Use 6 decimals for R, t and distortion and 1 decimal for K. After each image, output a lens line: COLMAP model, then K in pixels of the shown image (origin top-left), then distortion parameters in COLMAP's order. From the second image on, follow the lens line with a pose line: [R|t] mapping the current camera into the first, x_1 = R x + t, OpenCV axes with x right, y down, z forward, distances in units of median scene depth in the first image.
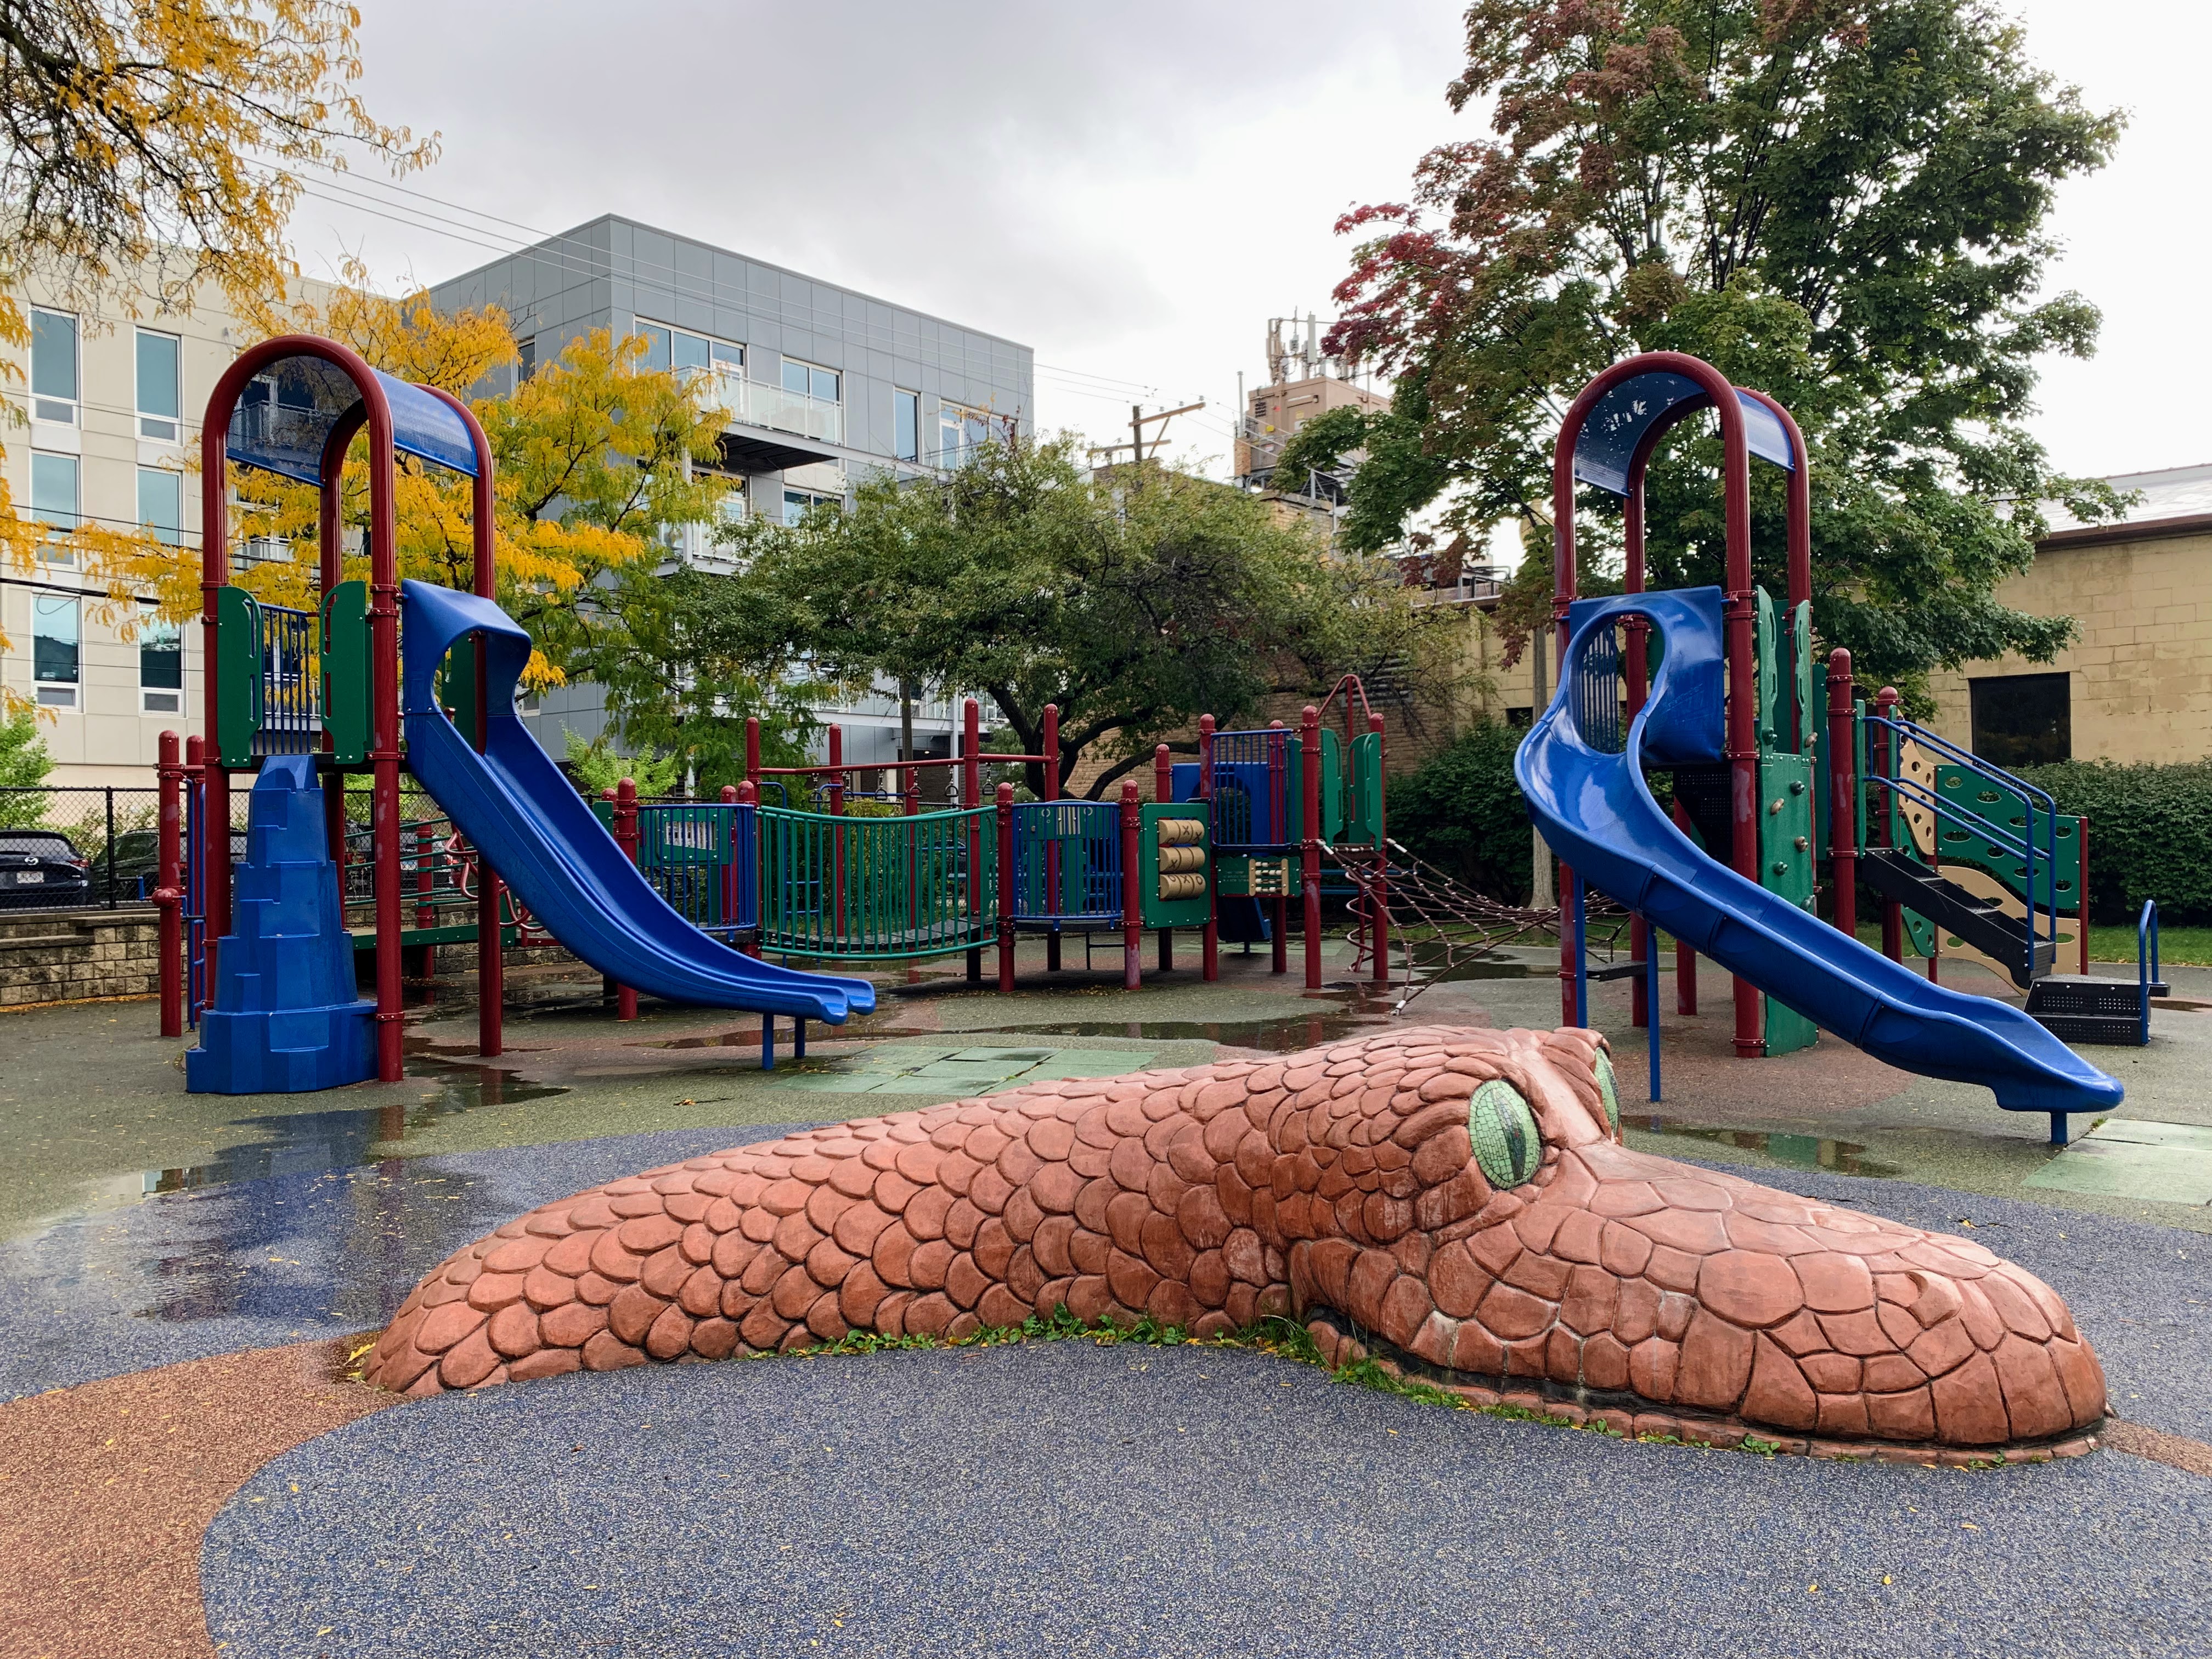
lens RADIAL K [[1677.7, 0, 1105.8], [0, 1677.7, 824.8], [0, 0, 1]] dist [0.034803, -0.022688]
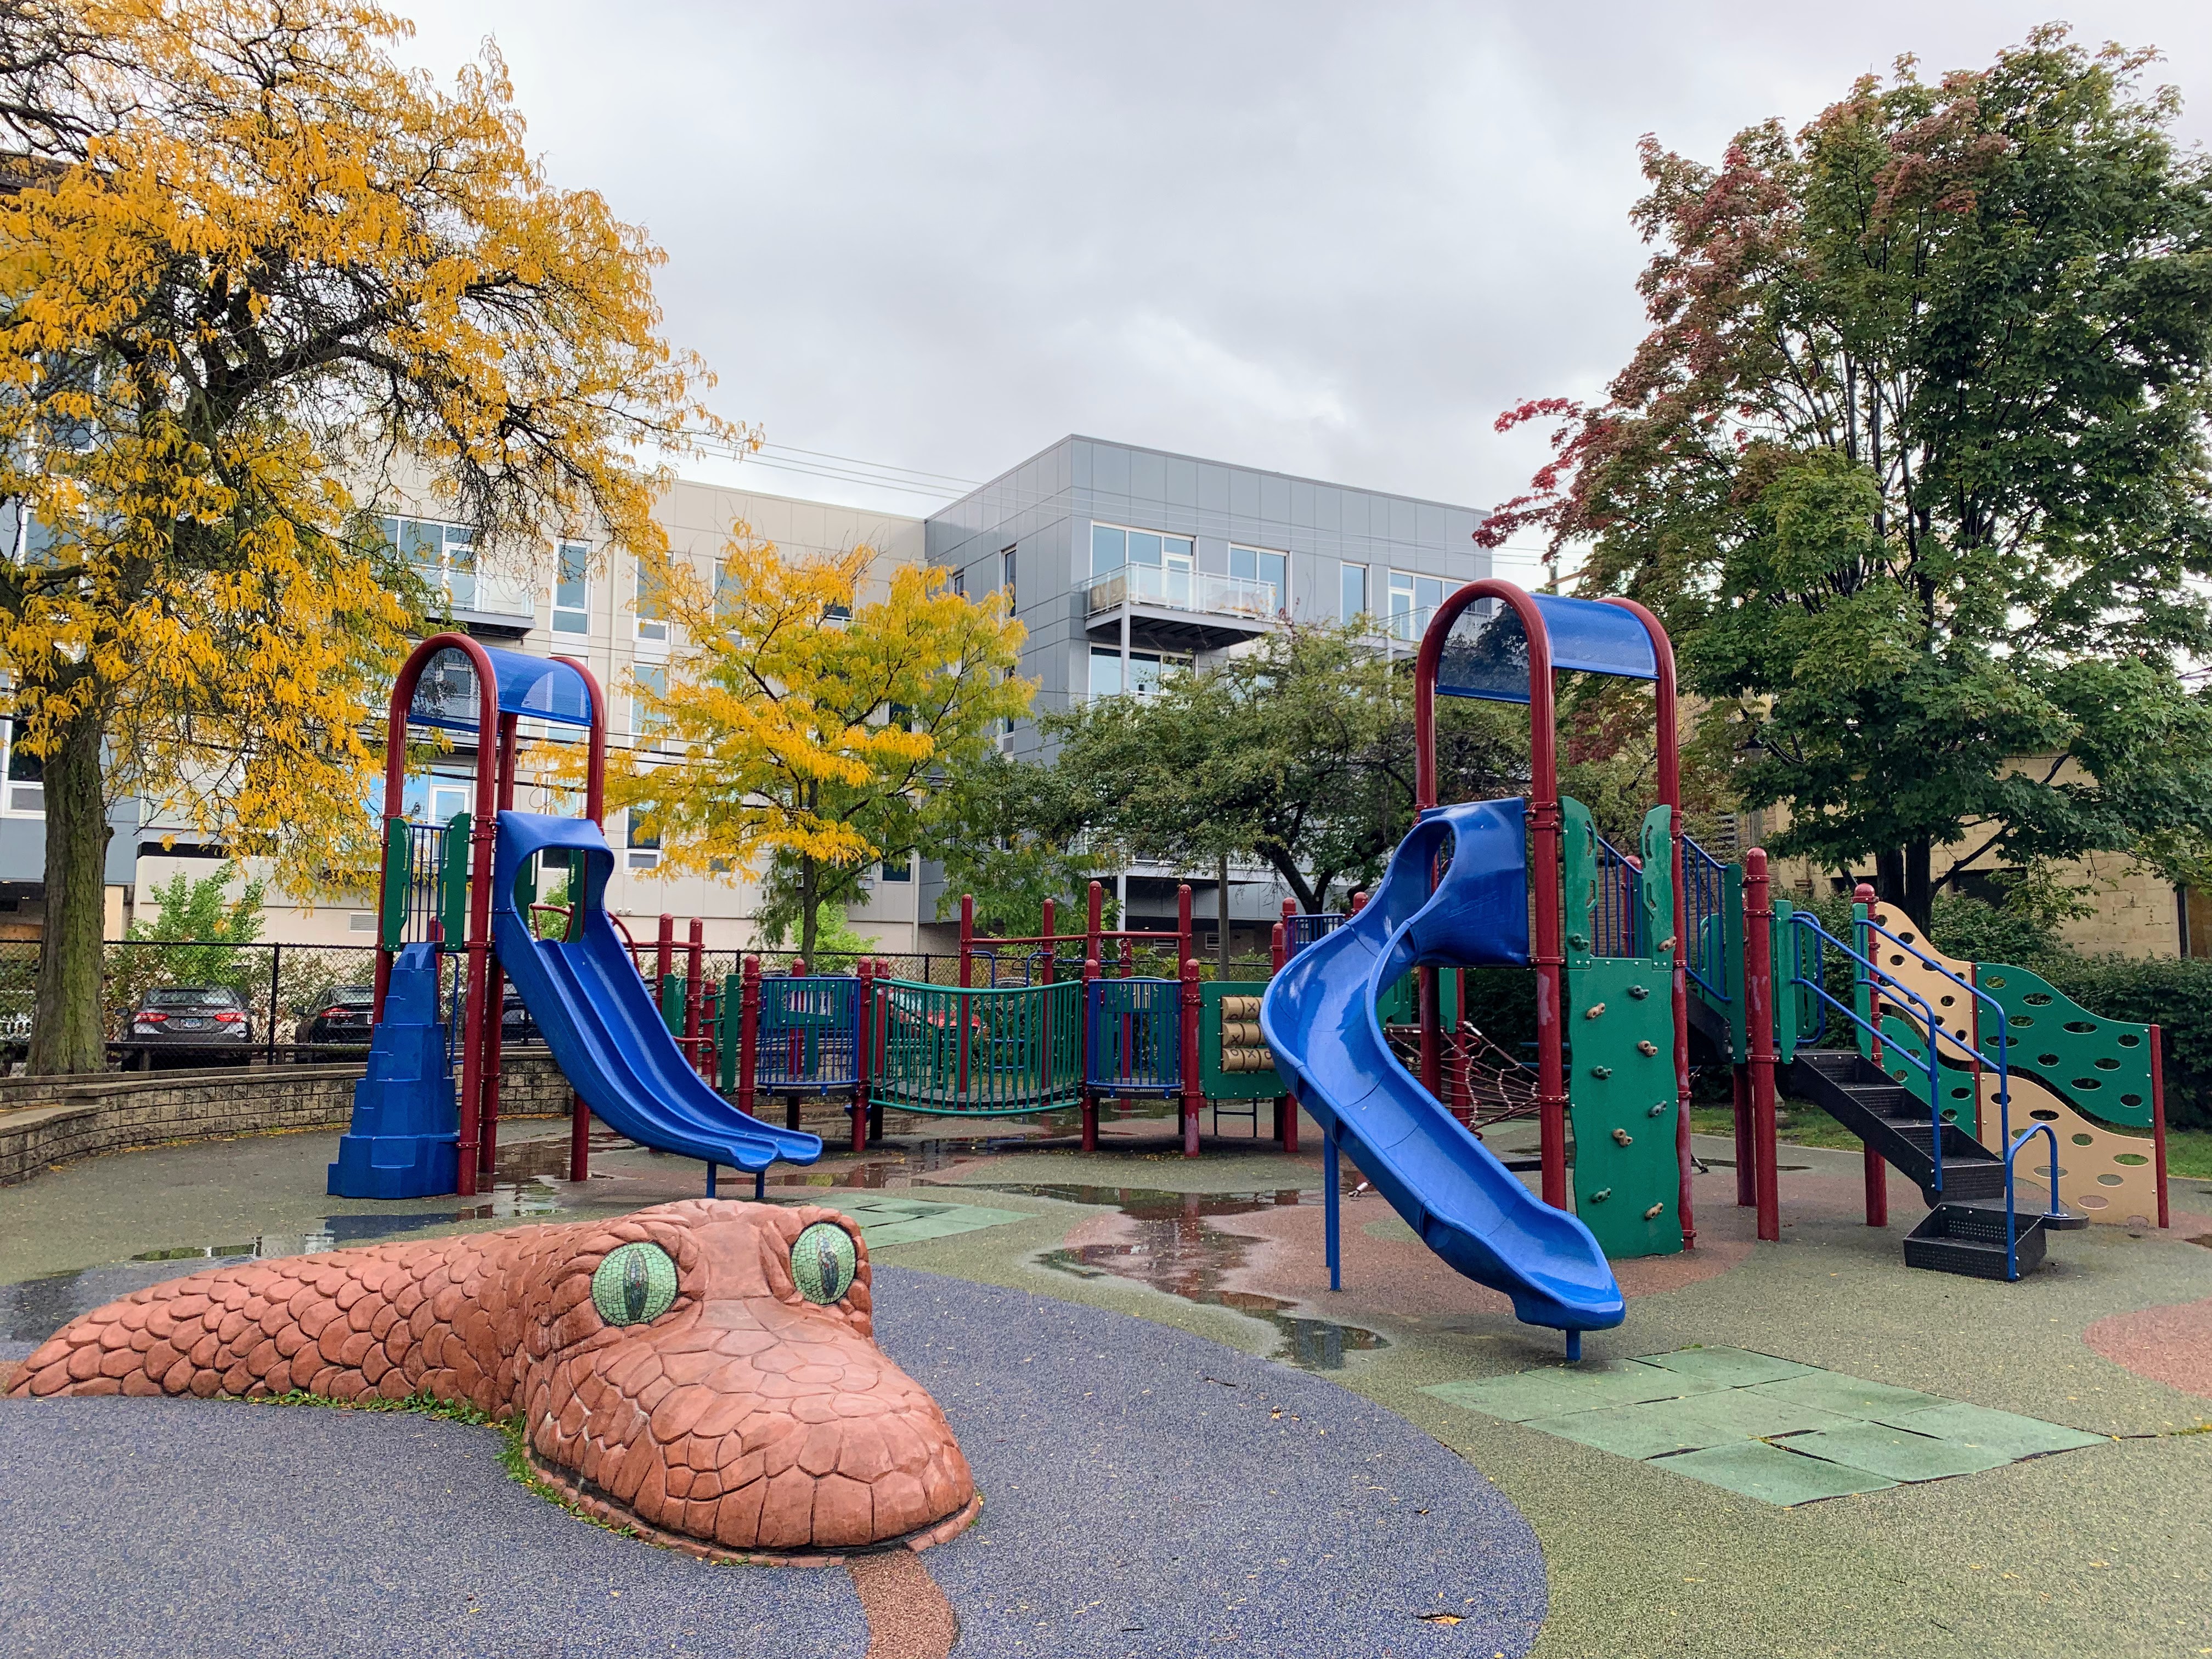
lens RADIAL K [[1677.7, 0, 1115.6], [0, 1677.7, 838.9], [0, 0, 1]] dist [0.034803, -0.022688]
pose [[0.934117, -0.008602, -0.356864, 1.001964], [-0.018425, 0.997215, -0.072267, -0.072563], [0.356492, 0.074081, 0.931357, -0.120236]]
